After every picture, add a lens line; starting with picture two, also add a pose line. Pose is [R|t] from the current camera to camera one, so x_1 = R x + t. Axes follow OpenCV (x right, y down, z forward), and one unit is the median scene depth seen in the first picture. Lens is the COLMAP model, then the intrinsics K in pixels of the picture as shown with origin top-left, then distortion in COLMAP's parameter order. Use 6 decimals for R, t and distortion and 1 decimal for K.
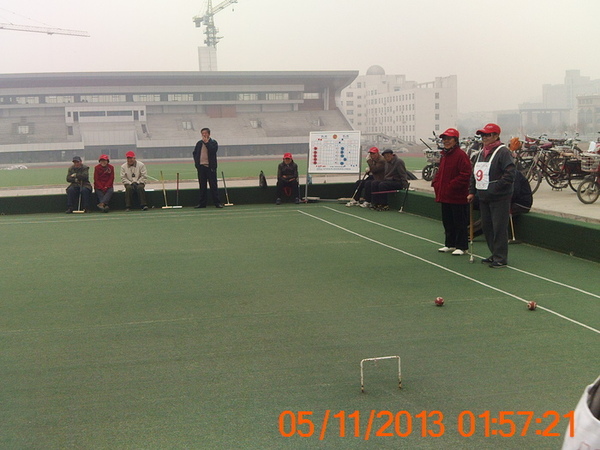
lens RADIAL K [[823.5, 0, 289.2], [0, 823.5, 225.3], [0, 0, 1]] dist [0.162310, -1.257109]
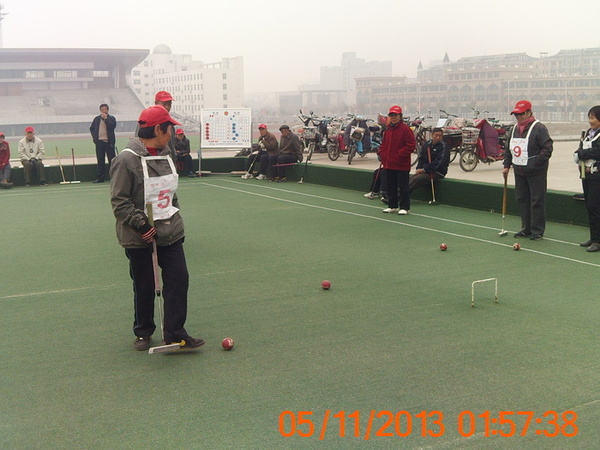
lens RADIAL K [[823.5, 0, 289.2], [0, 823.5, 225.3], [0, 0, 1]] dist [0.162310, -1.257109]
pose [[0.964020, -0.030082, 0.264121, -0.149867], [0.023752, 0.999350, 0.027128, 0.009252], [-0.264765, -0.019879, 0.964108, -0.047295]]
